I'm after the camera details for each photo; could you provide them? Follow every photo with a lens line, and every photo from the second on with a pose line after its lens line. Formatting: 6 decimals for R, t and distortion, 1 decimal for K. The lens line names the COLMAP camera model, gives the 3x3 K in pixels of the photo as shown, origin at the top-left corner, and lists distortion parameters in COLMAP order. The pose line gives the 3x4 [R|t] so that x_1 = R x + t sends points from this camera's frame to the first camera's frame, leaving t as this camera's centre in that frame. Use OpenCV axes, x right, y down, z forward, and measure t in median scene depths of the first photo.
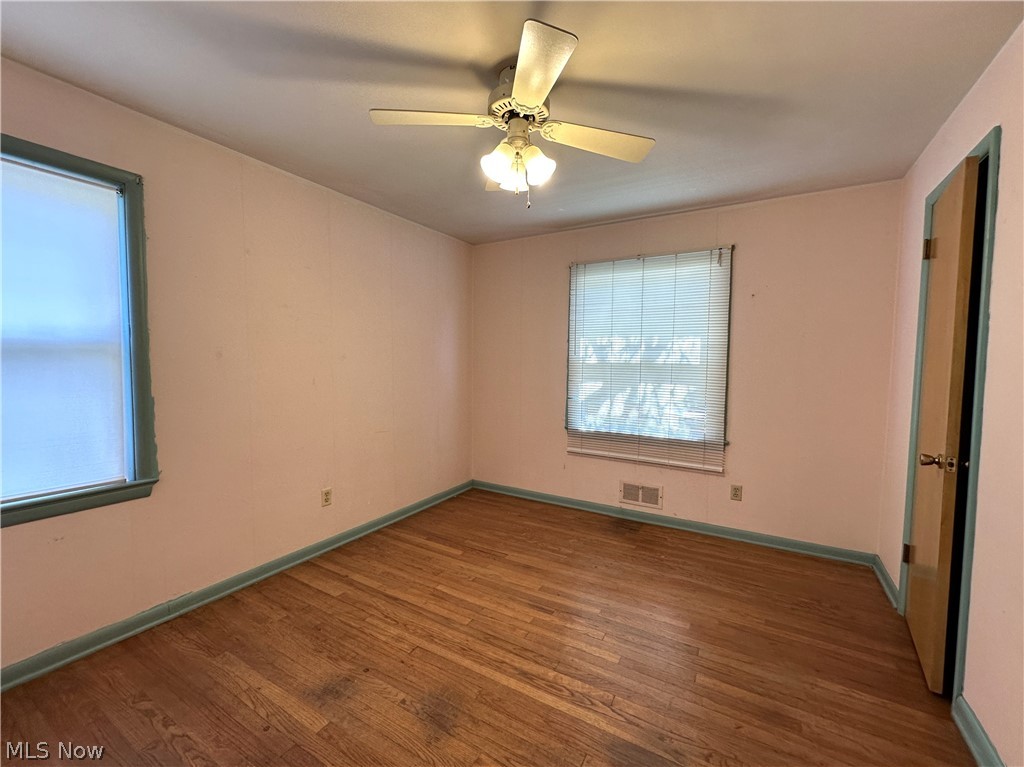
lens RADIAL K [[418.1, 0, 504.4], [0, 418.1, 382.8], [0, 0, 1]] dist [0.002018, 0.000172]
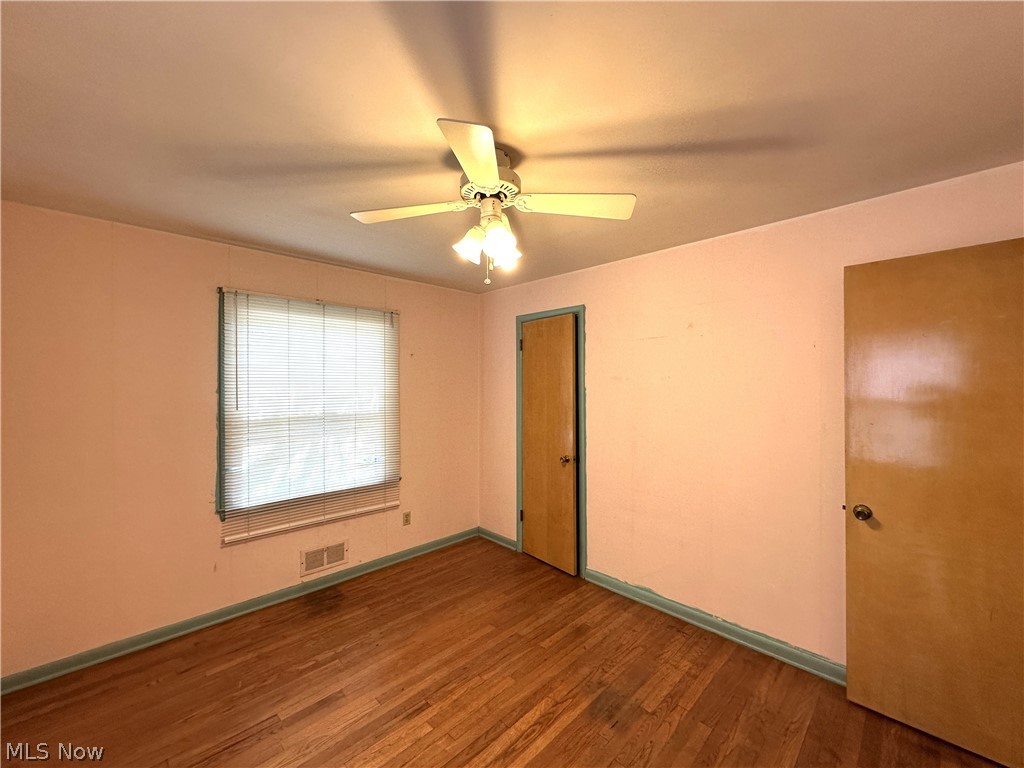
lens RADIAL K [[418.1, 0, 504.4], [0, 418.1, 383.3], [0, 0, 1]] dist [0.002018, 0.000172]
pose [[0.259798, -0.011458, 0.965595, -0.517782], [0.062068, 0.998060, -0.004856, -0.097676], [-0.963666, 0.061194, 0.260005, 0.402885]]
